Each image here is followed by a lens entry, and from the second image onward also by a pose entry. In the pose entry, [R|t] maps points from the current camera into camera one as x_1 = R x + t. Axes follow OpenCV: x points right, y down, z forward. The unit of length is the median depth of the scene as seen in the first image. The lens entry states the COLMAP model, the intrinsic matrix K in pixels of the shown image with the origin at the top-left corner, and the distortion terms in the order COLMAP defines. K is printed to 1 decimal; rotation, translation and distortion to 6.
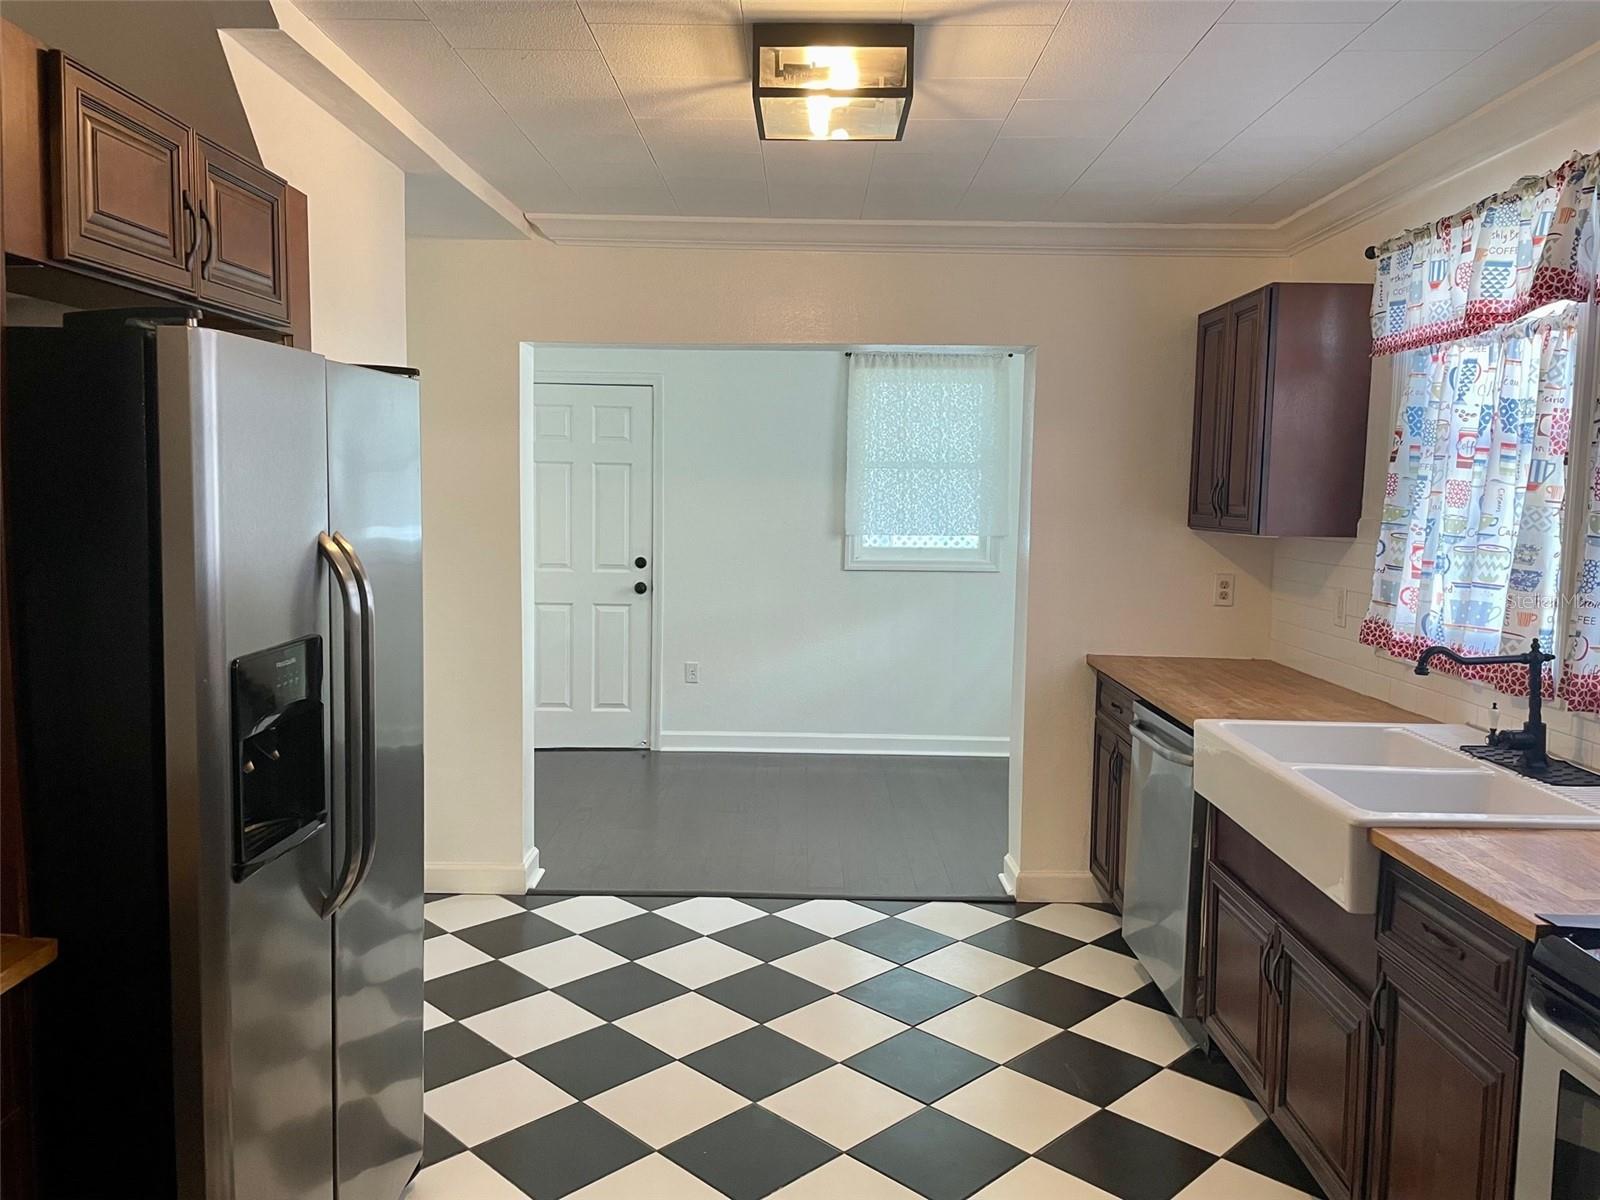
lens RADIAL K [[1210.8, 0, 804.3], [0, 1210.8, 585.3], [0, 0, 1]] dist [0.094787, -0.122956]
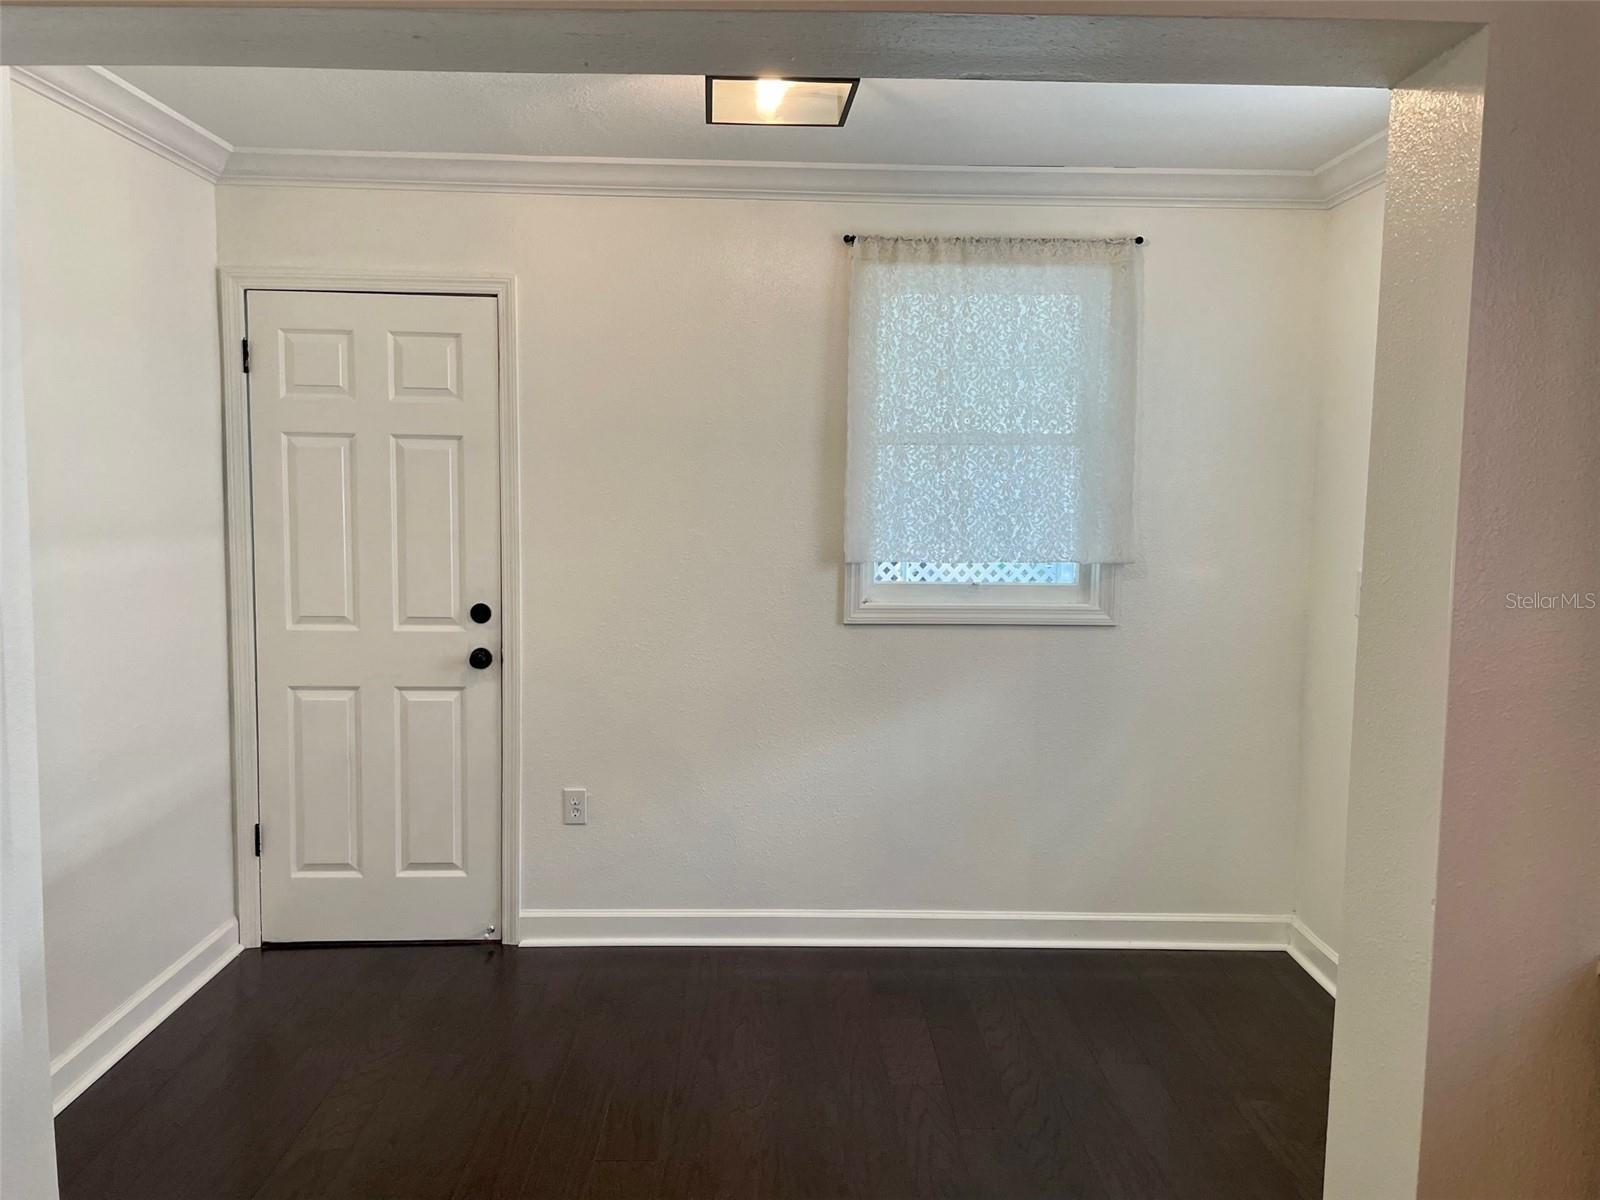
lens RADIAL K [[1210.8, 0, 797.9], [0, 1210.8, 593.1], [0, 0, 1]] dist [0.094787, -0.122956]
pose [[0.999151, -0.007266, 0.040555, -0.016990], [0.006807, 0.999911, 0.011447, -0.051974], [-0.040635, -0.011162, 0.999112, 0.667037]]
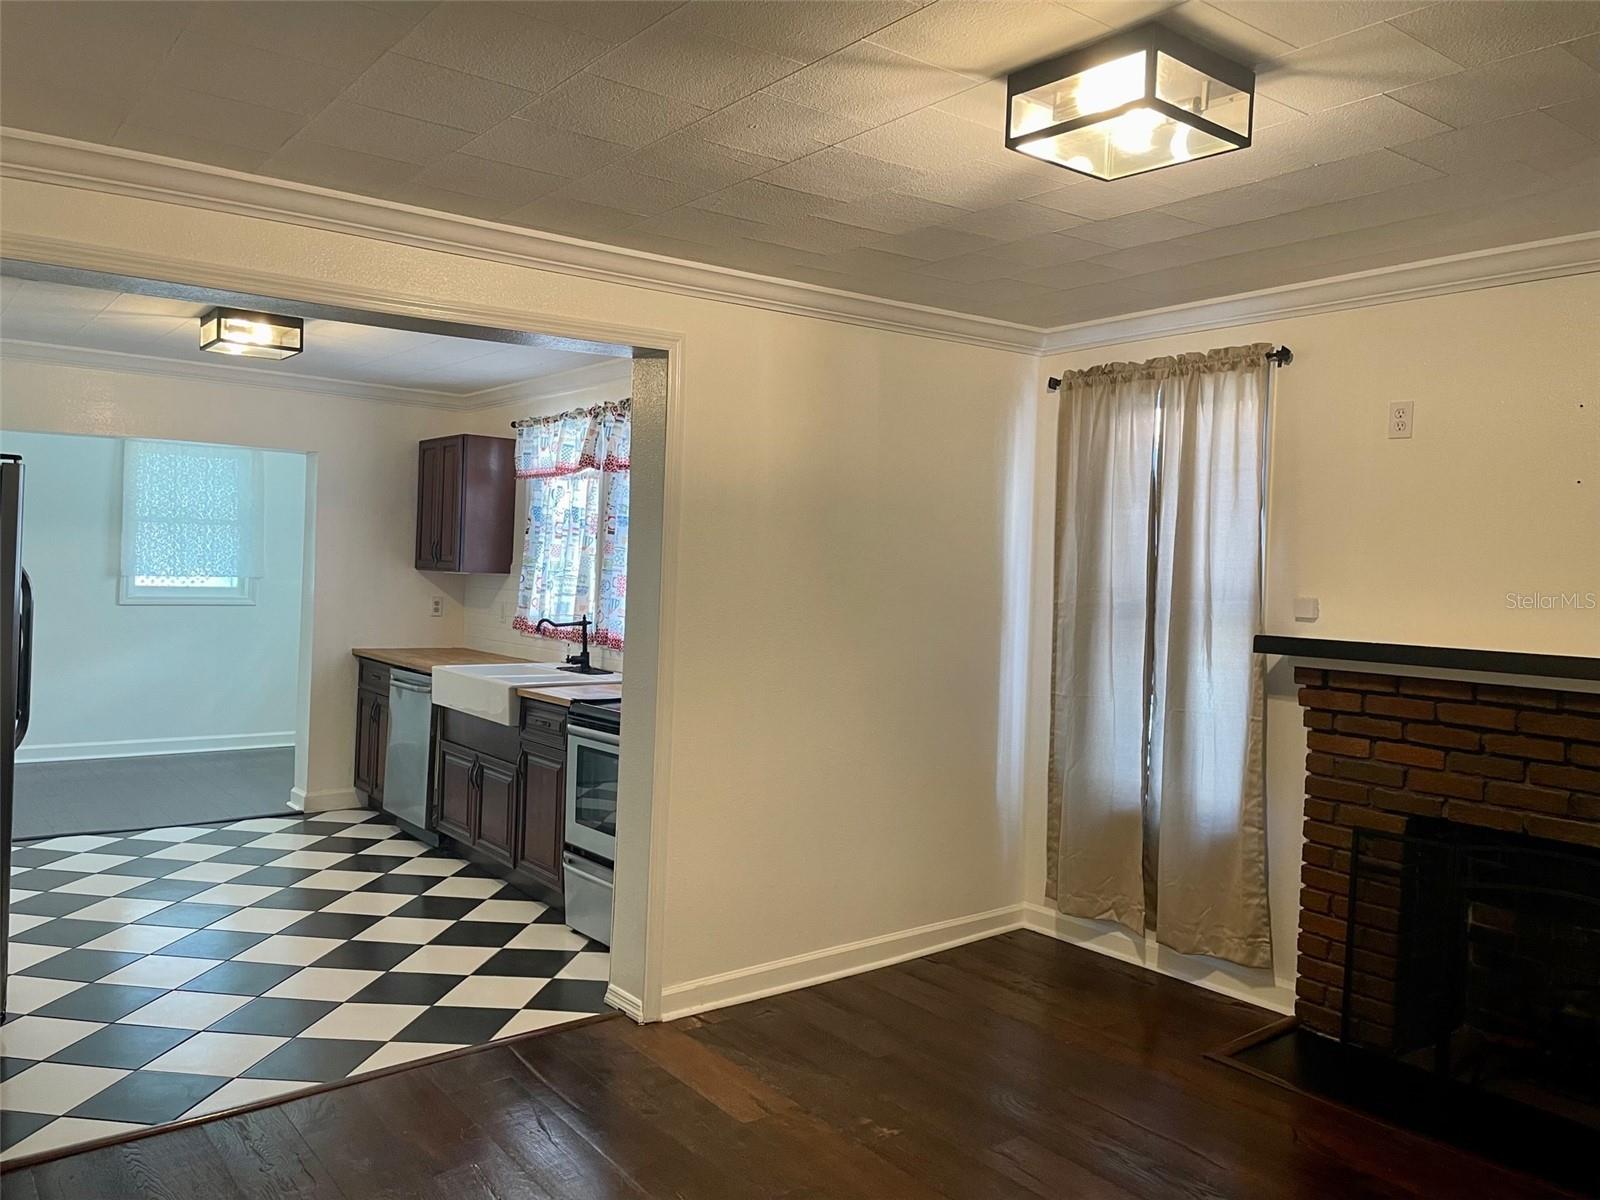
lens RADIAL K [[1210.8, 0, 790.6], [0, 1210.8, 580.0], [0, 0, 1]] dist [0.094787, -0.122956]
pose [[0.796929, 0.005075, 0.604052, -0.272545], [0.025495, 0.998791, -0.042028, 0.049637], [-0.603535, 0.048893, 0.795836, -0.605968]]
